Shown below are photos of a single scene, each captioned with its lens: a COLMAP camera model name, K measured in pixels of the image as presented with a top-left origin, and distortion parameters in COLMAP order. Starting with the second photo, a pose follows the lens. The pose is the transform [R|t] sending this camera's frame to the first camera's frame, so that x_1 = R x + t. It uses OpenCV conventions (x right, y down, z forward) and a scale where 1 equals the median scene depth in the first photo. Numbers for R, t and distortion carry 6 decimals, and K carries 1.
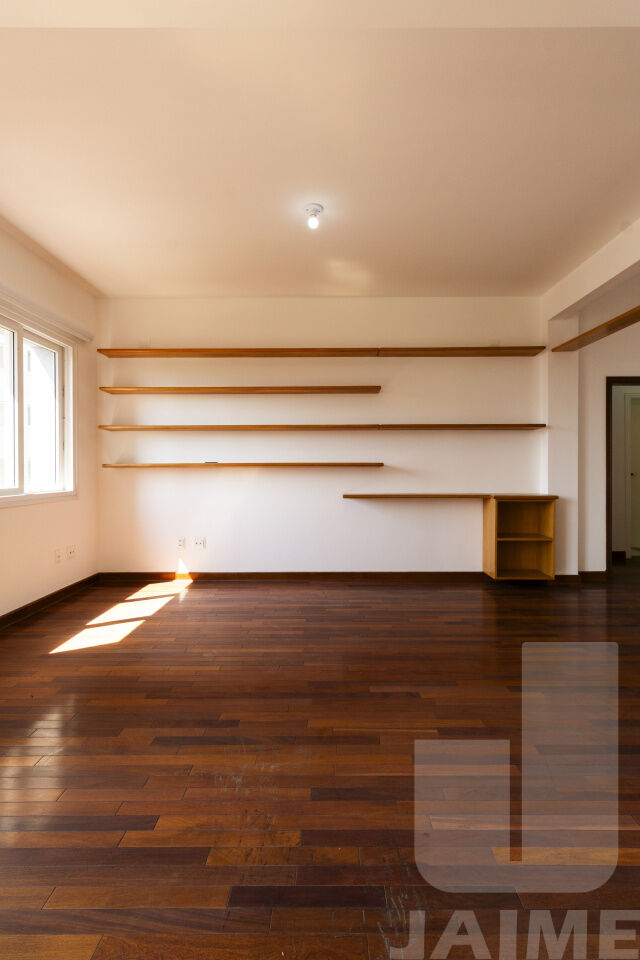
lens RADIAL K [[454.8, 0, 325.2], [0, 454.8, 480.2], [0, 0, 1]] dist [-0.001295, -0.000037]
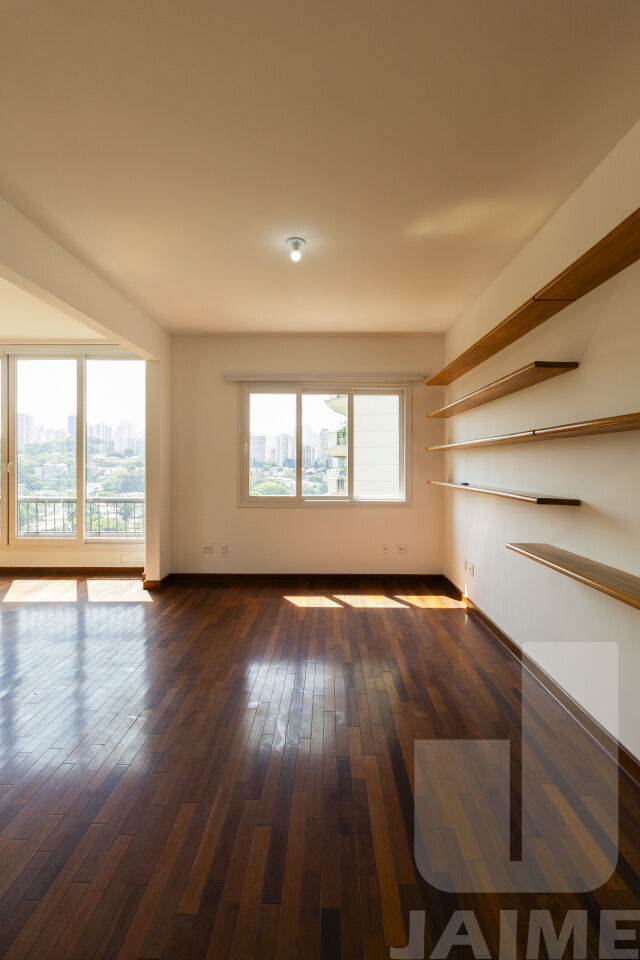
lens RADIAL K [[454.8, 0, 325.2], [0, 454.8, 480.2], [0, 0, 1]] dist [-0.001295, -0.000037]
pose [[0.002471, 0.039297, -0.999225, 0.741080], [-0.030129, 0.998777, 0.039205, -0.082202], [0.999543, 0.030008, 0.003652, 0.801093]]
